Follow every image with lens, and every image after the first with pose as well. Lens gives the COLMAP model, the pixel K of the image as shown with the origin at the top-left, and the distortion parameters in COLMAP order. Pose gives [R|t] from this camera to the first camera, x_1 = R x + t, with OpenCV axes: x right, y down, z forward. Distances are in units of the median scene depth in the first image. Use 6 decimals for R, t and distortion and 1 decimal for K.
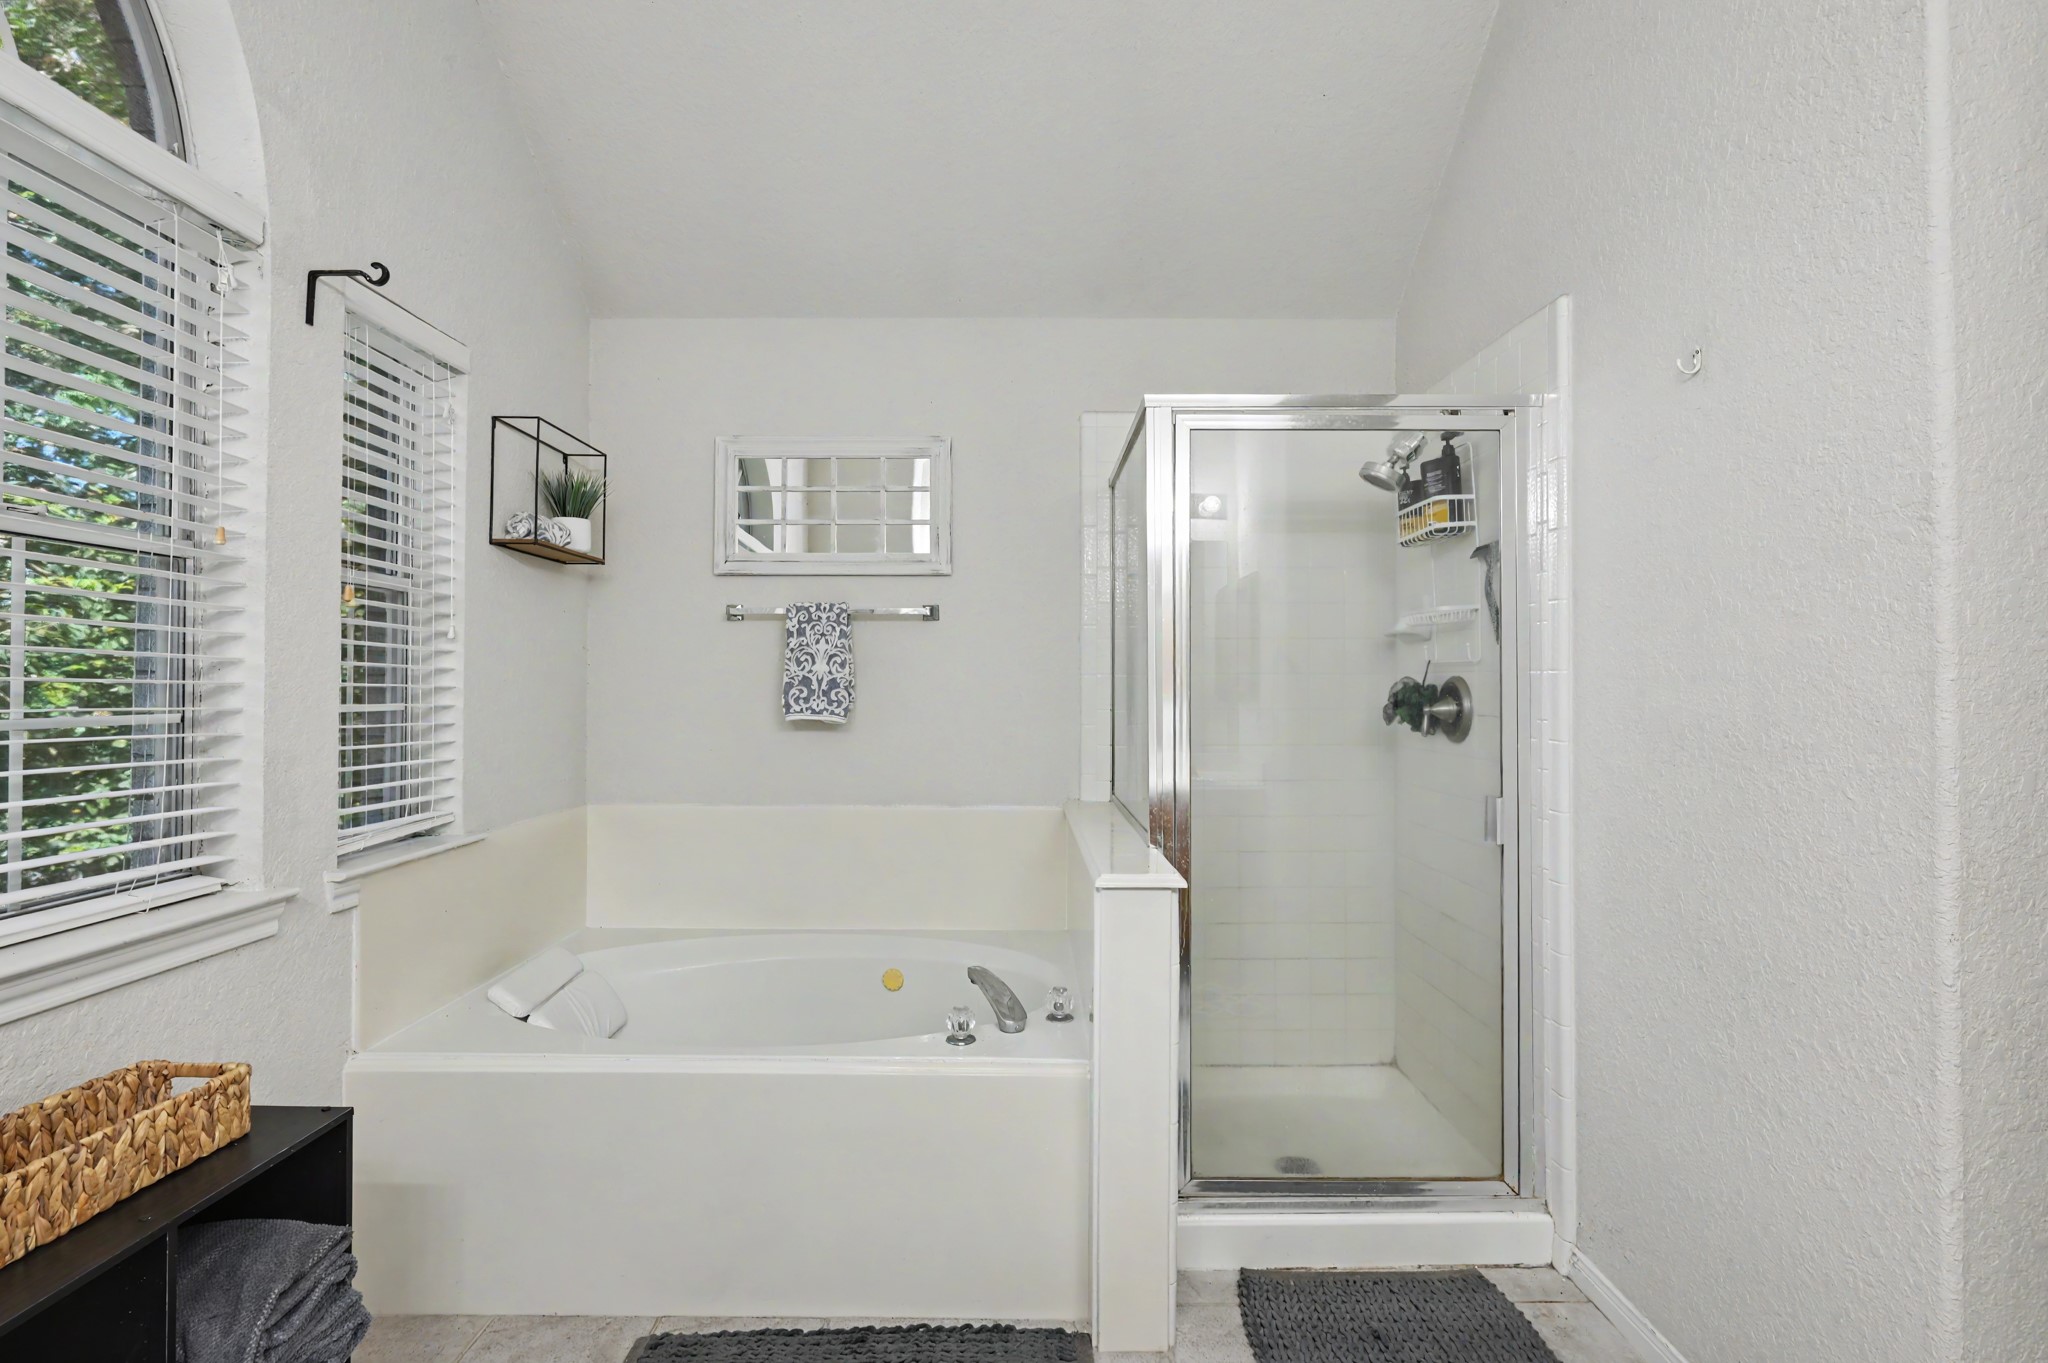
lens RADIAL K [[984.6, 0, 1022.0], [0, 984.6, 682.2], [0, 0, 1]] dist [0.018806, 0.000161]
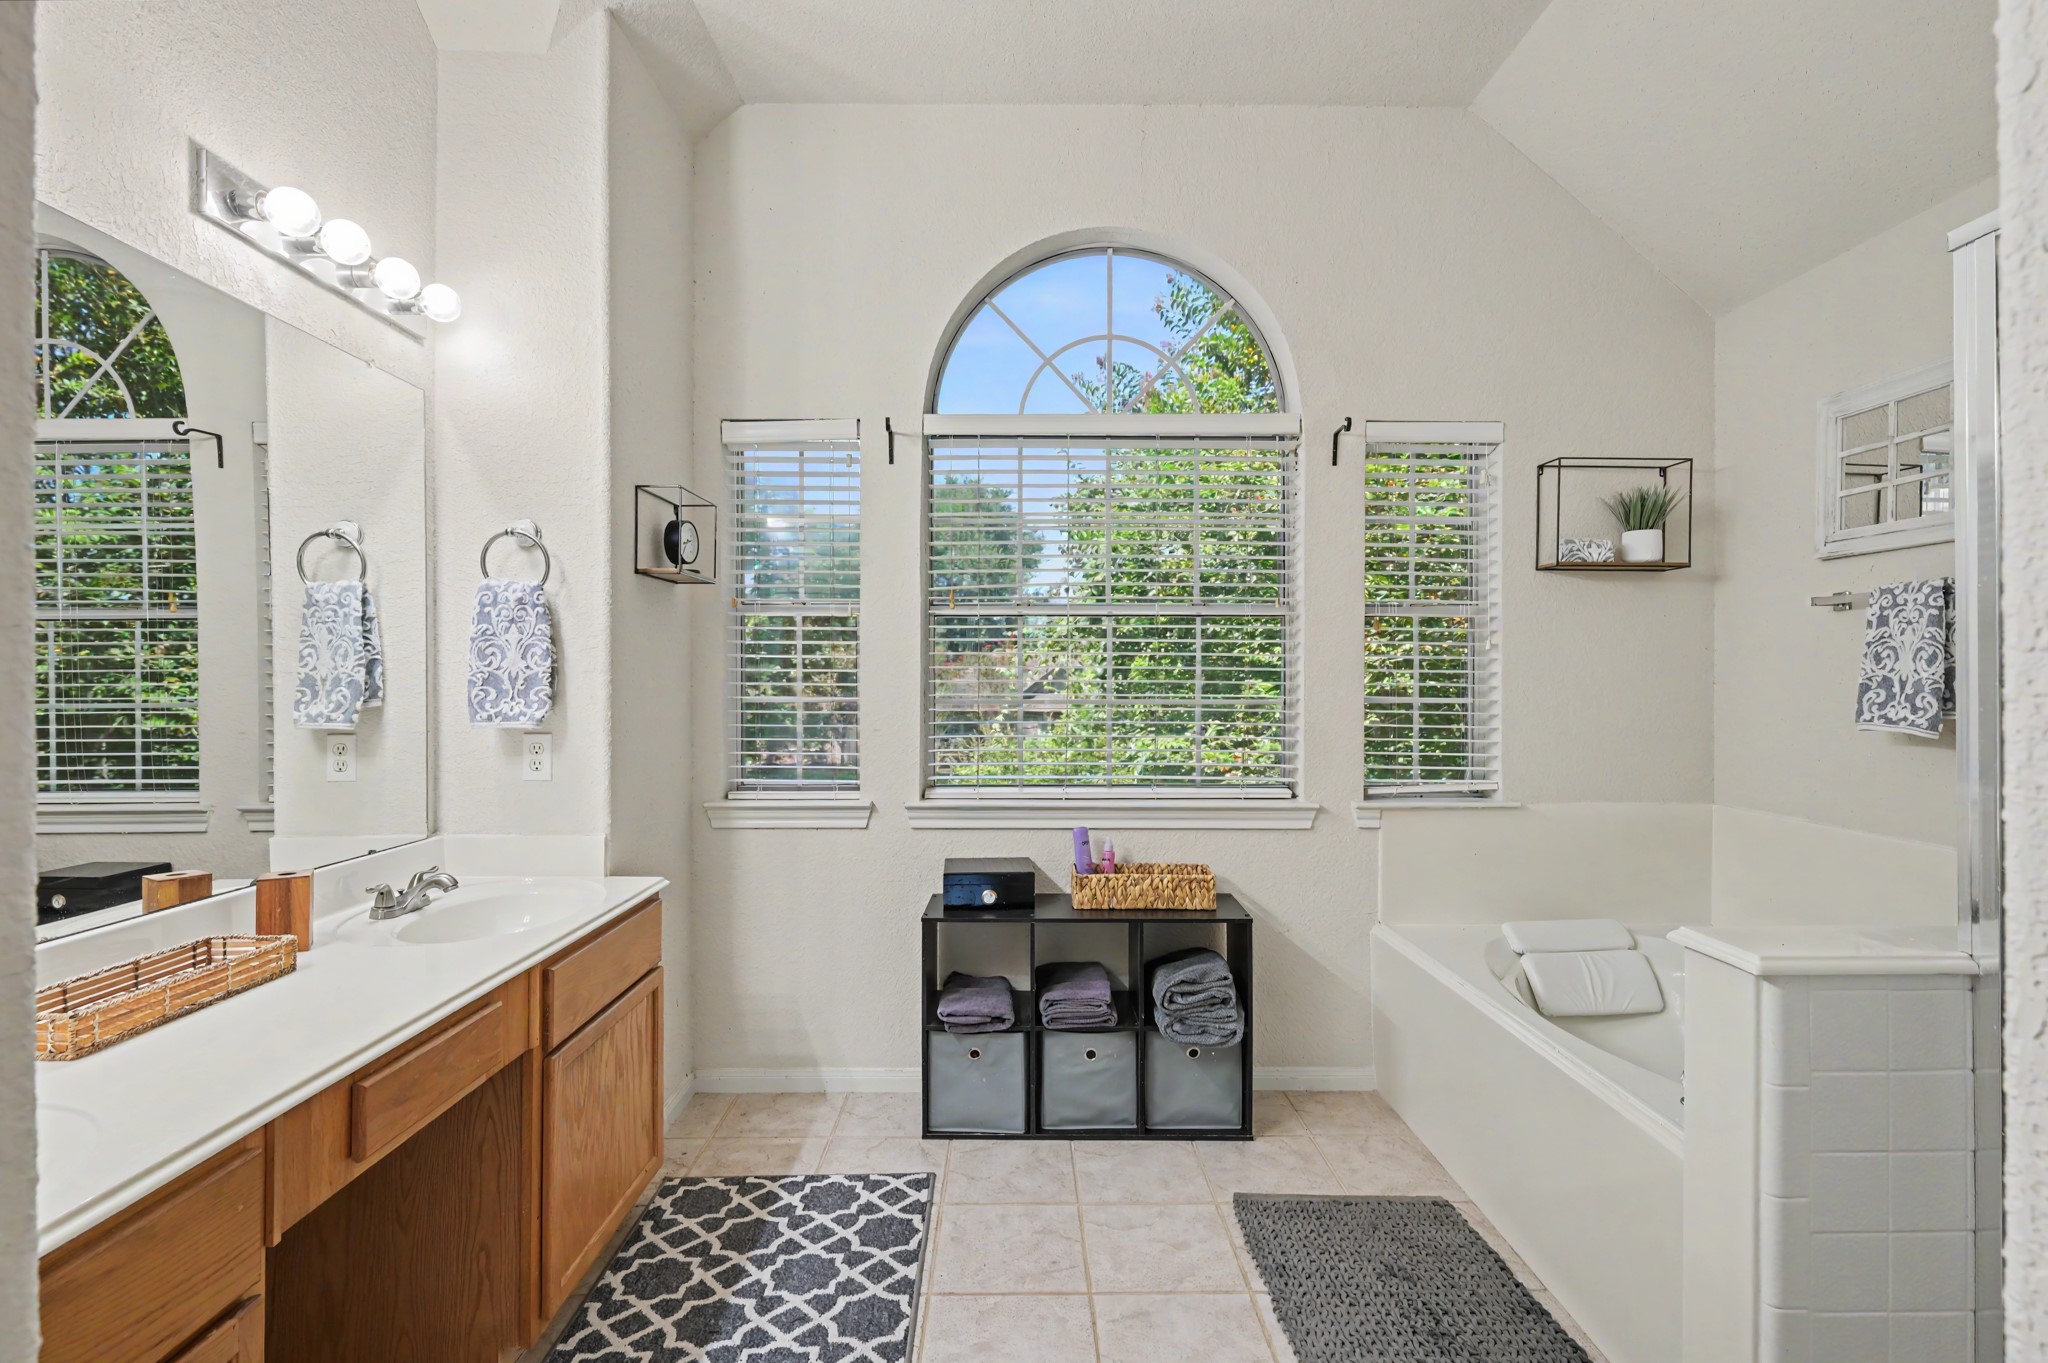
lens RADIAL K [[972.2, 0, 1023.6], [0, 972.2, 675.5], [0, 0, 1]] dist [0.000551, 0.000052]
pose [[0.003553, 0.002776, -0.999990, 0.565009], [0.003612, 0.999990, 0.002789, -0.011345], [0.999987, -0.003622, 0.003543, 0.300907]]
